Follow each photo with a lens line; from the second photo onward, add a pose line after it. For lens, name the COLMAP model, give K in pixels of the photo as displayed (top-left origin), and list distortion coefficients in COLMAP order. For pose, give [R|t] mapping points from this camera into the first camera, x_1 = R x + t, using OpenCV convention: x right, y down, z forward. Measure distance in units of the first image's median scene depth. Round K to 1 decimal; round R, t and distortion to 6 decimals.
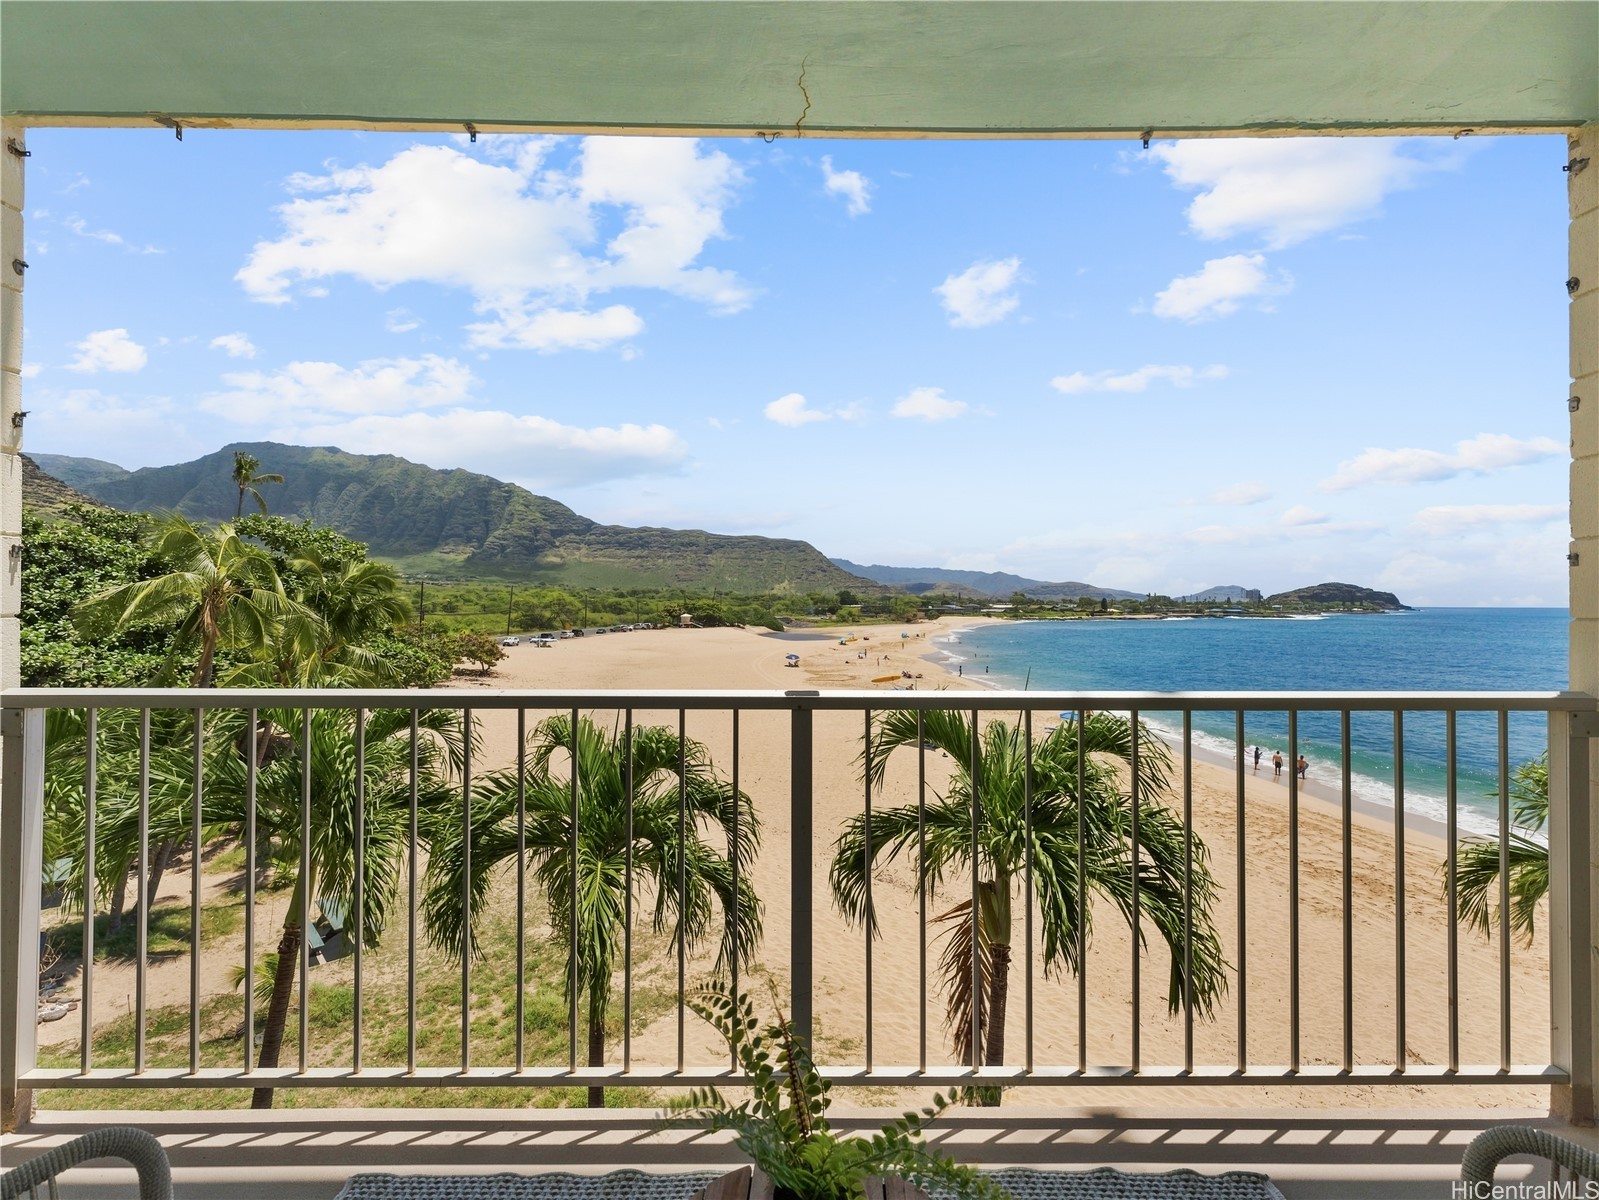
lens RADIAL K [[731.5, 0, 794.3], [0, 731.5, 594.5], [0, 0, 1]] dist [0.000288, 0.000555]
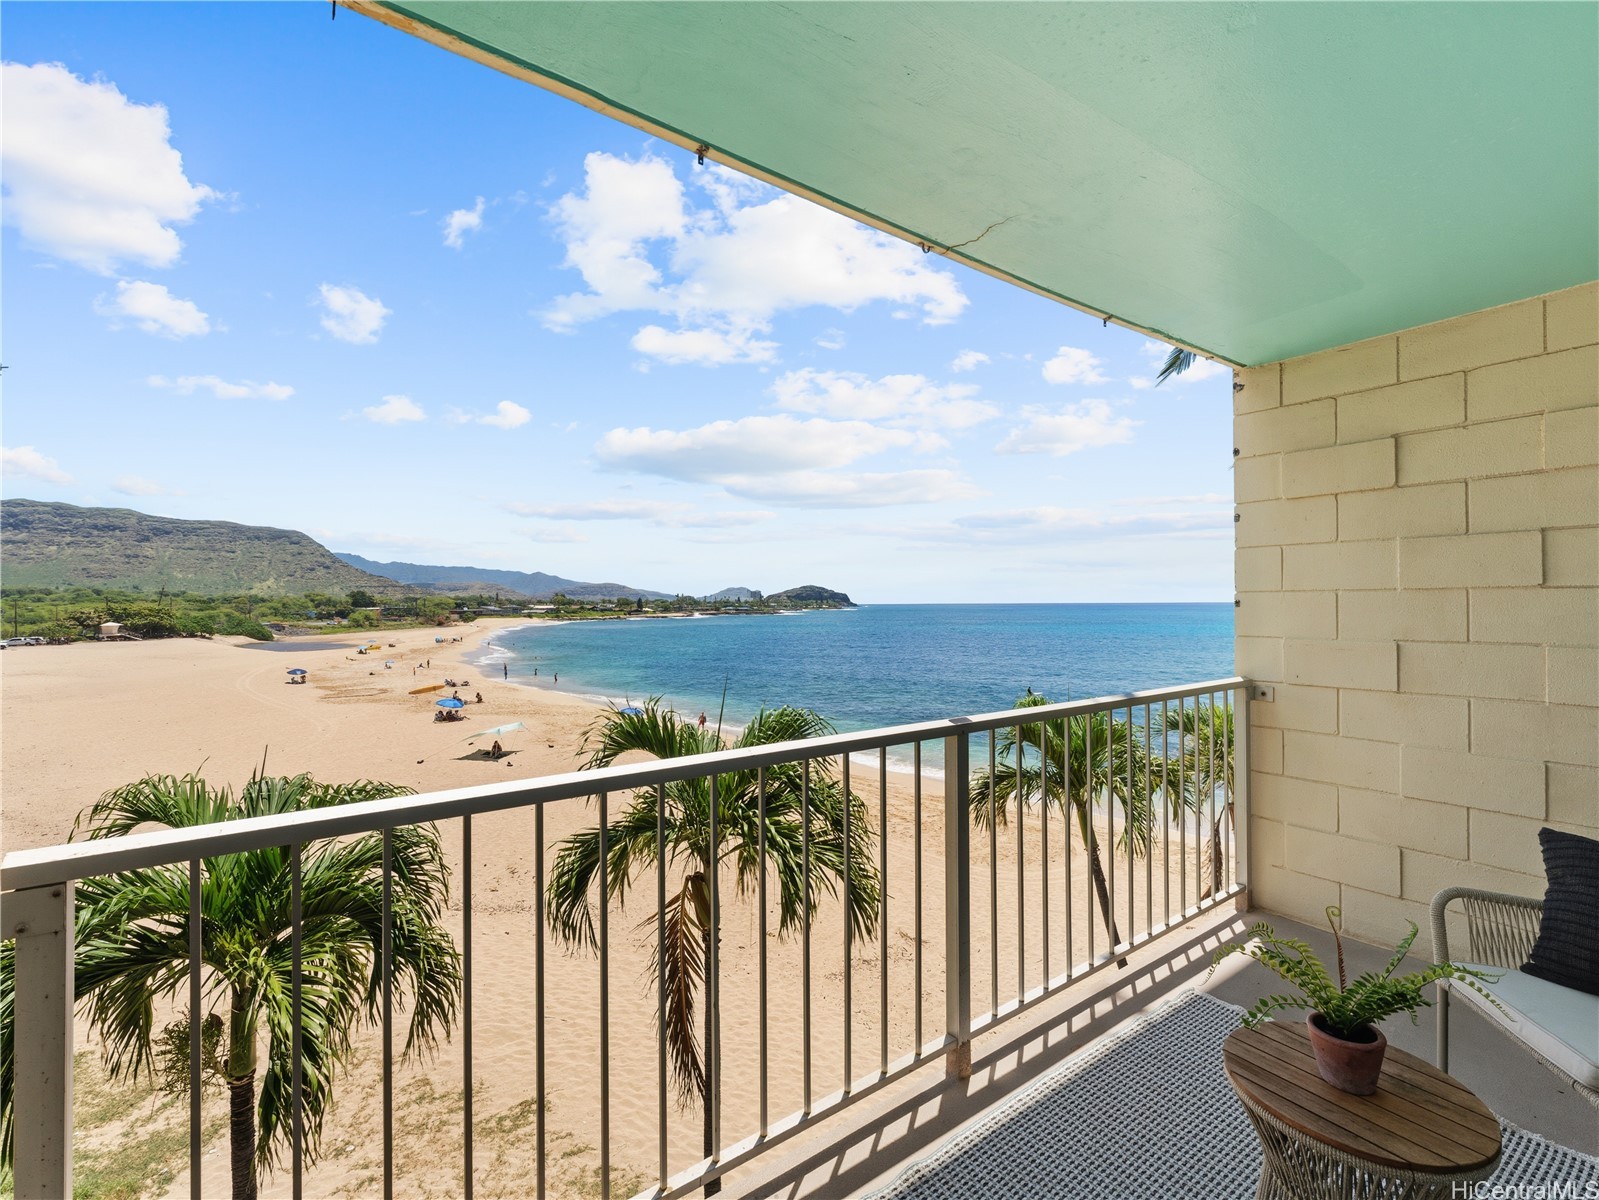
lens RADIAL K [[722.3, 0, 797.0], [0, 722.3, 595.7], [0, 0, 1]] dist [0.001208, 0.000406]
pose [[0.811604, -0.002057, 0.584204, -0.236195], [0.001111, 0.999997, 0.001979, -0.019688], [-0.584207, -0.000957, 0.811604, 0.049716]]
